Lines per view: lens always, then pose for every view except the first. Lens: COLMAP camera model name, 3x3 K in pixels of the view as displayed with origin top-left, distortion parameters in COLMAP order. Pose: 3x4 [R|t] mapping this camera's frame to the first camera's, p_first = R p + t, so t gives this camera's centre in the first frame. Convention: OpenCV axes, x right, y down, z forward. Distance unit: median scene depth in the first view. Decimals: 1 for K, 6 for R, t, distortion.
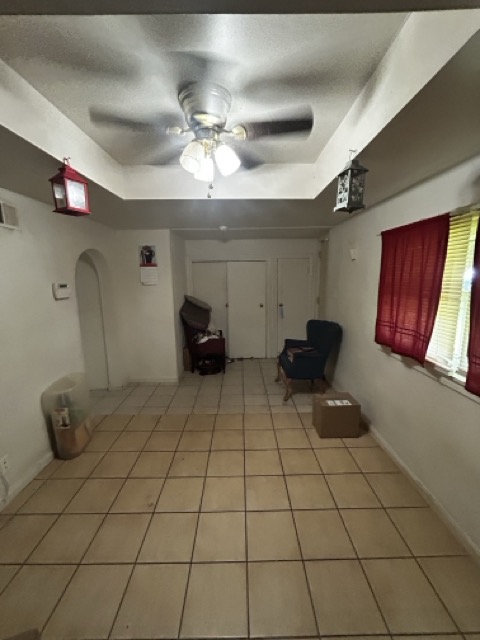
lens RADIAL K [[260.7, 0, 240.3], [0, 260.7, 316.8], [0, 0, 1]] dist [0.002460, 0.000177]
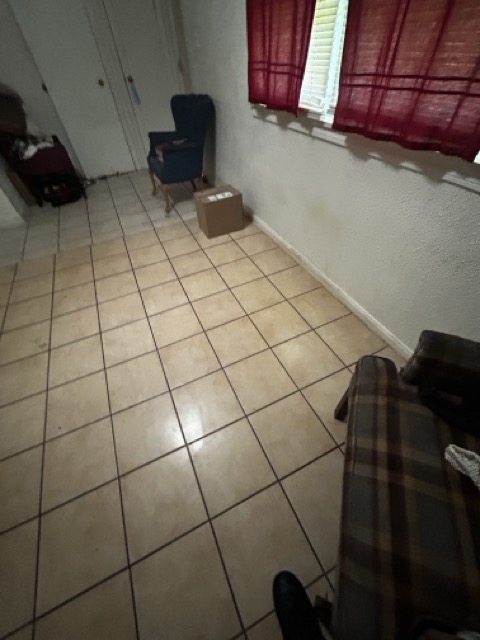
lens RADIAL K [[260.7, 0, 240.3], [0, 260.7, 316.8], [0, 0, 1]] dist [0.002460, 0.000177]
pose [[0.908531, -0.323652, 0.264238, 0.059980], [0.107175, 0.791787, 0.601320, 0.120994], [-0.403839, -0.517998, 0.754051, 0.055349]]
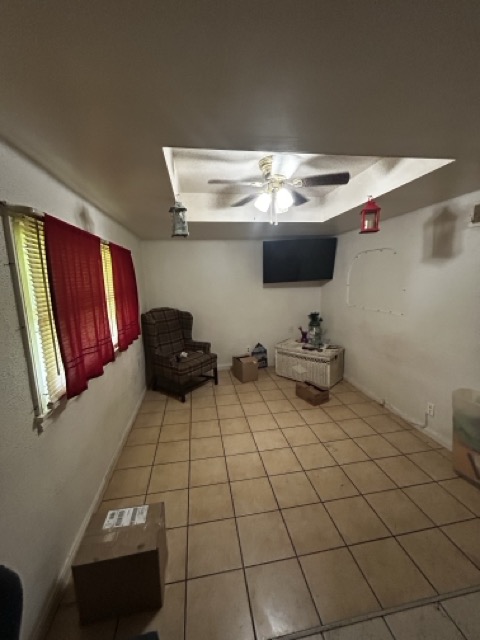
lens RADIAL K [[260.7, 0, 240.3], [0, 260.7, 316.8], [0, 0, 1]] dist [0.002460, 0.000177]
pose [[-0.986054, 0.063710, -0.153746, 0.198124], [0.010825, 0.946420, 0.322758, -0.253966], [0.166071, 0.316592, -0.933911, 1.448505]]
